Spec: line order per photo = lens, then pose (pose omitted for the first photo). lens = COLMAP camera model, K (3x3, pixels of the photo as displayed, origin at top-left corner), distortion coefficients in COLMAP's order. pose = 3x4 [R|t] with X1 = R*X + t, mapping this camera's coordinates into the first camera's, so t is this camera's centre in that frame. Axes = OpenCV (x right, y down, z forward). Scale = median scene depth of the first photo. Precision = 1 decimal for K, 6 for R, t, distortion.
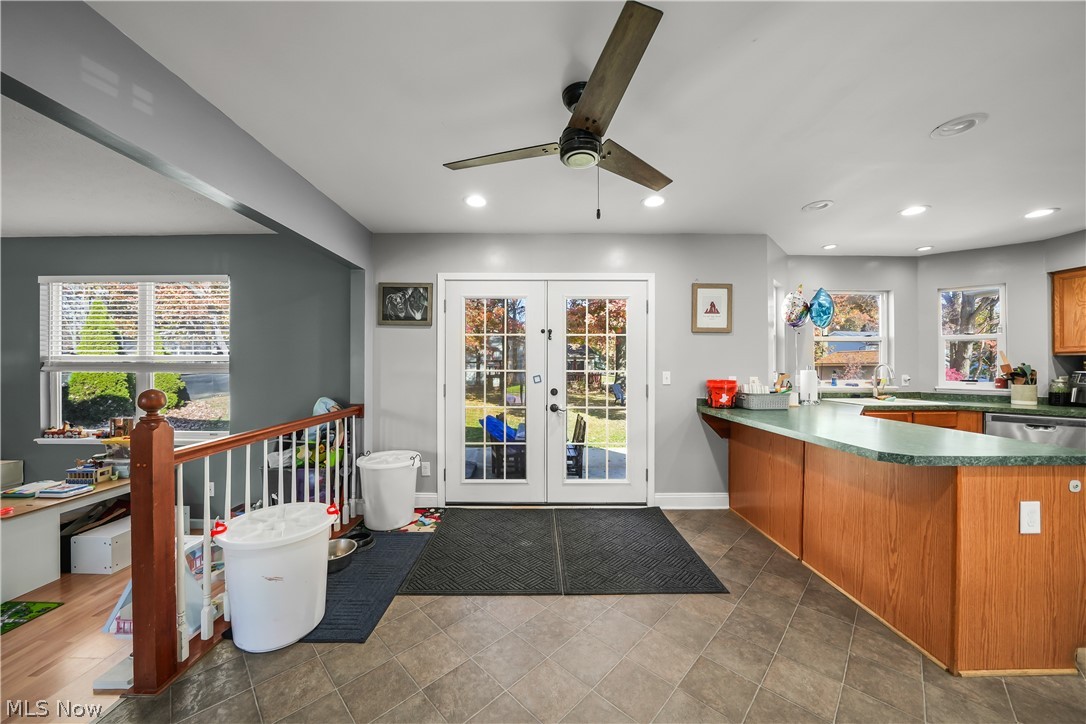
lens RADIAL K [[377.9, 0, 541.3], [0, 377.9, 362.4], [0, 0, 1]] dist [-0.020008, 0.001435]
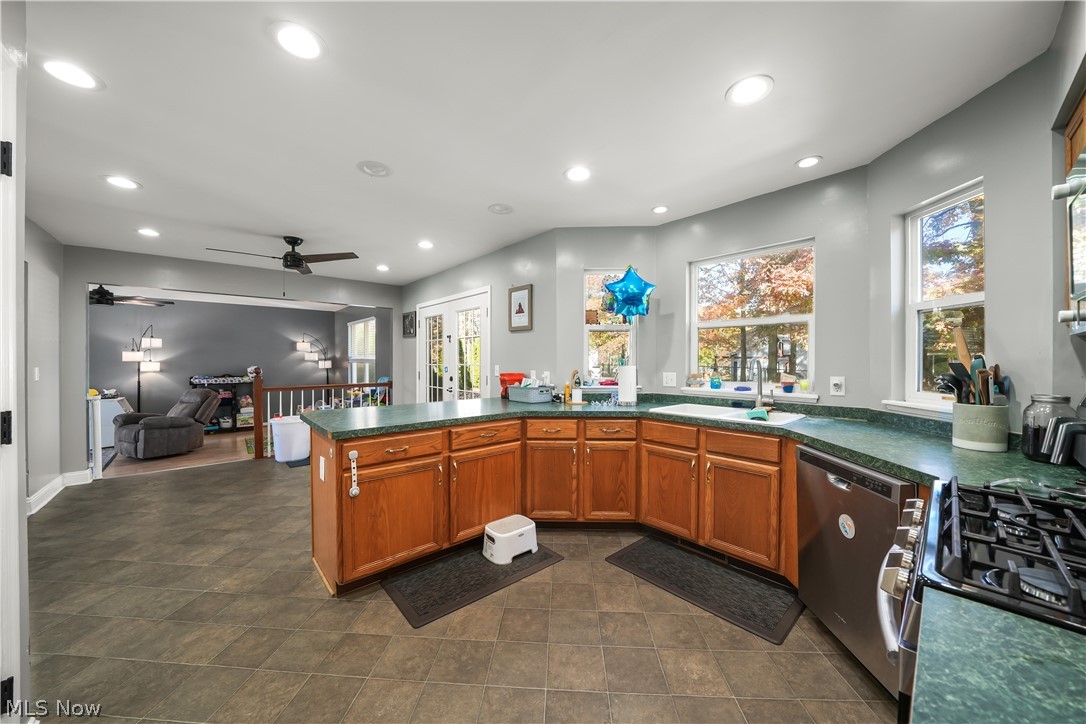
lens RADIAL K [[377.9, 0, 537.1], [0, 377.9, 360.4], [0, 0, 1]] dist [-0.020008, 0.001435]
pose [[0.654812, 0.000315, -0.755792, 1.328863], [0.003804, 0.999986, 0.003712, 0.004709], [0.755782, -0.005306, 0.654802, 0.308781]]
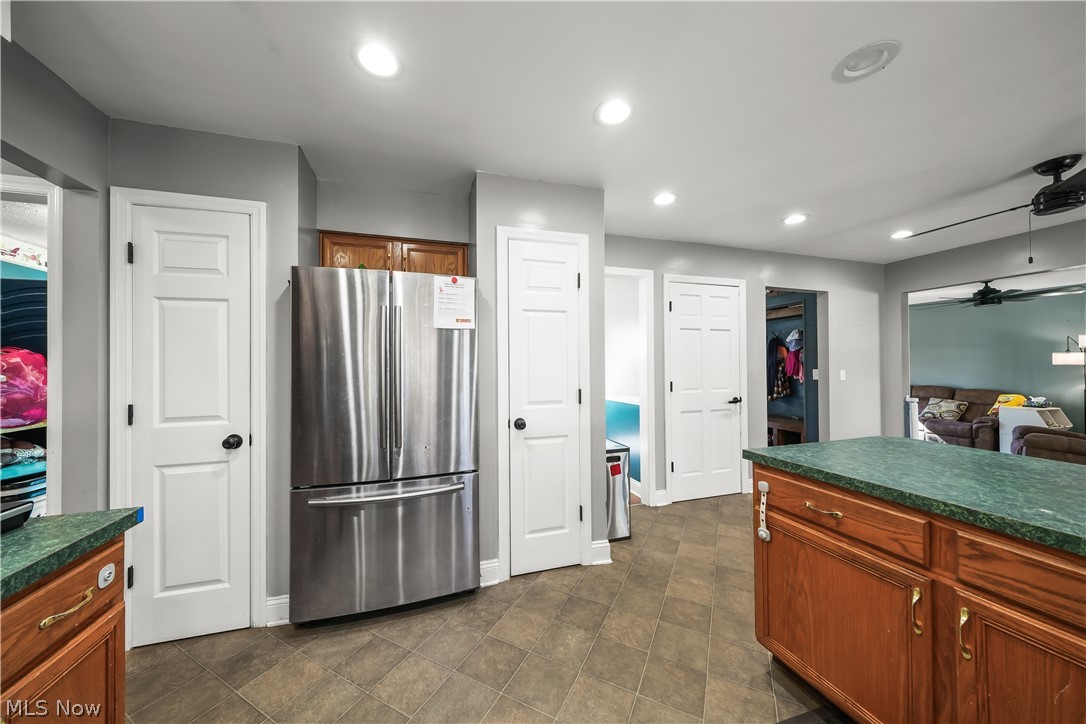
lens RADIAL K [[377.9, 0, 537.7], [0, 377.9, 367.9], [0, 0, 1]] dist [-0.020008, 0.001435]
pose [[-0.952883, 0.004450, -0.303306, 1.098478], [0.002300, 0.999970, 0.007445, 0.005200], [0.303330, 0.006396, -0.952864, 0.816481]]
